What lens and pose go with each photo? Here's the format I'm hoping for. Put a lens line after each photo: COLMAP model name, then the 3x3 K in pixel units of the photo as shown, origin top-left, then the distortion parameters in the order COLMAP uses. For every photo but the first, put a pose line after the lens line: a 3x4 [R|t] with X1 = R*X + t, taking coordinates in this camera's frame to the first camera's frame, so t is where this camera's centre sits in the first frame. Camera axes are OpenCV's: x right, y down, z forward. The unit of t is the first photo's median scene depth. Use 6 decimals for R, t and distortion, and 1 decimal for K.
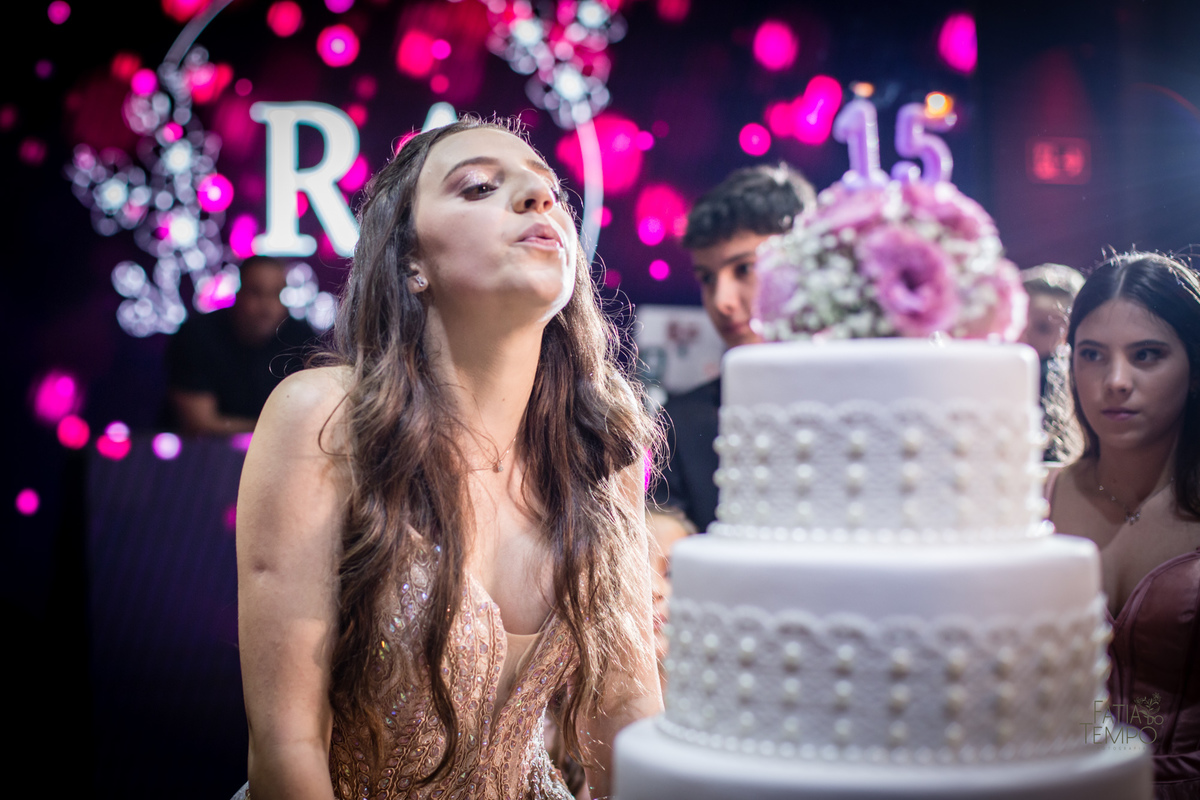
lens RADIAL K [[1859.9, 0, 600.0], [0, 1859.9, 400.0], [0, 0, 1]] dist [-0.060538, -0.071015]
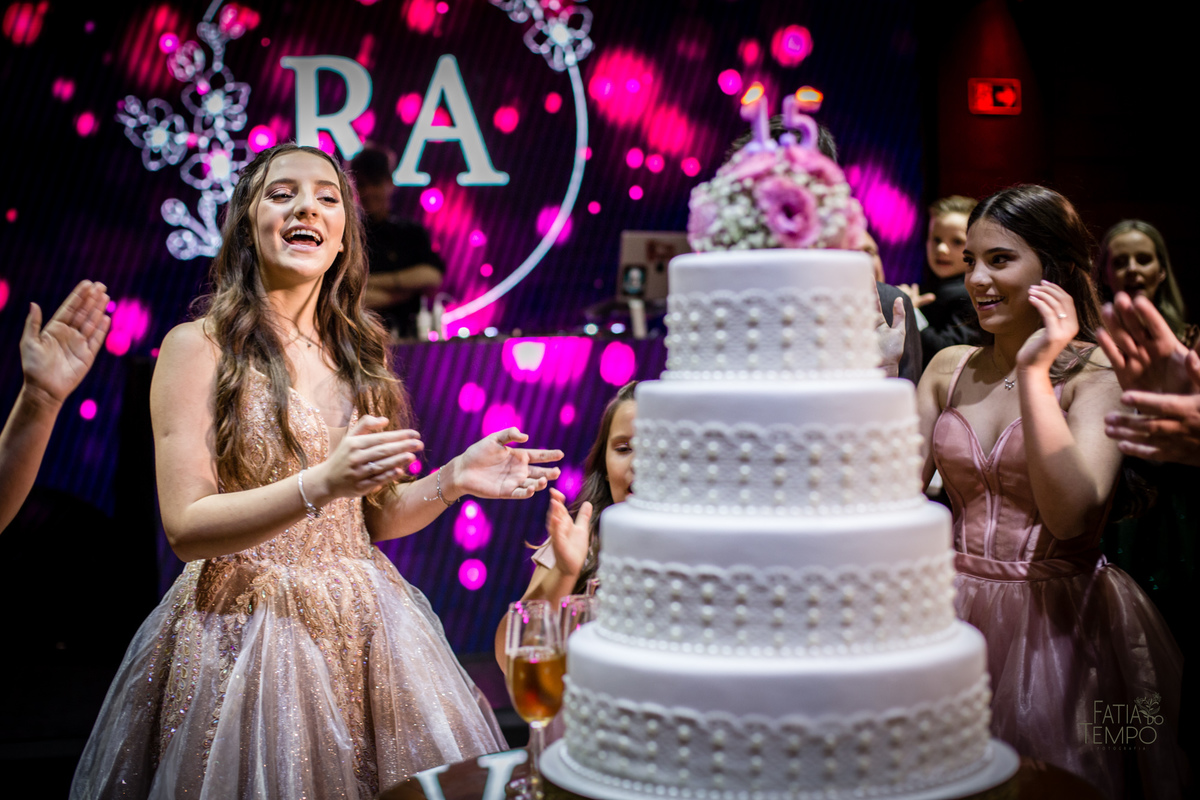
lens RADIAL K [[1749.0, 0, 600.0], [0, 1749.0, 400.0], [0, 0, 1]] dist [-0.089864, -0.033339]
pose [[0.999910, -0.012312, 0.005393, -0.000175], [0.012048, 0.998841, 0.046606, 0.022959], [-0.005960, -0.046537, 0.998899, -0.464010]]
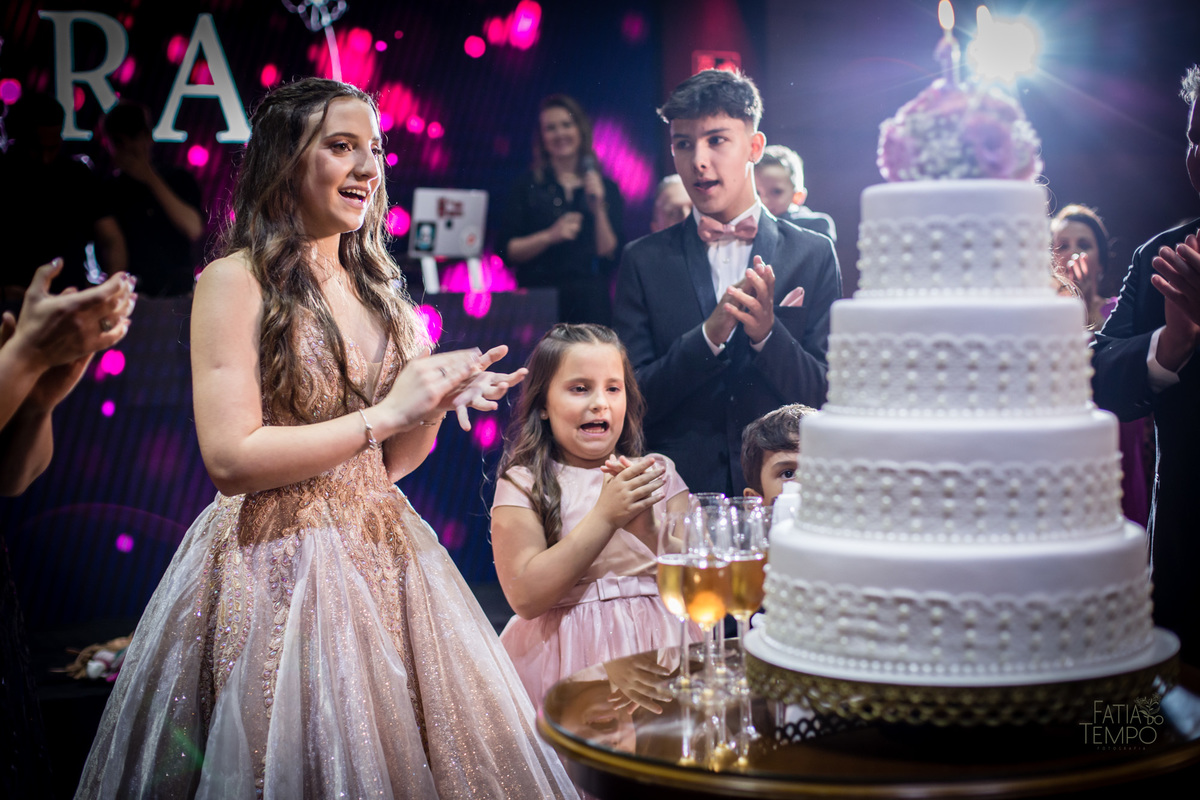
lens RADIAL K [[1731.9, 0, 598.8], [0, 1731.9, 382.6], [0, 0, 1]] dist [-0.104799, -0.057787]
pose [[0.976715, -0.019720, 0.213632, -0.530862], [0.007874, 0.998391, 0.056163, 0.062994], [-0.214395, -0.053173, 0.975299, -0.487868]]
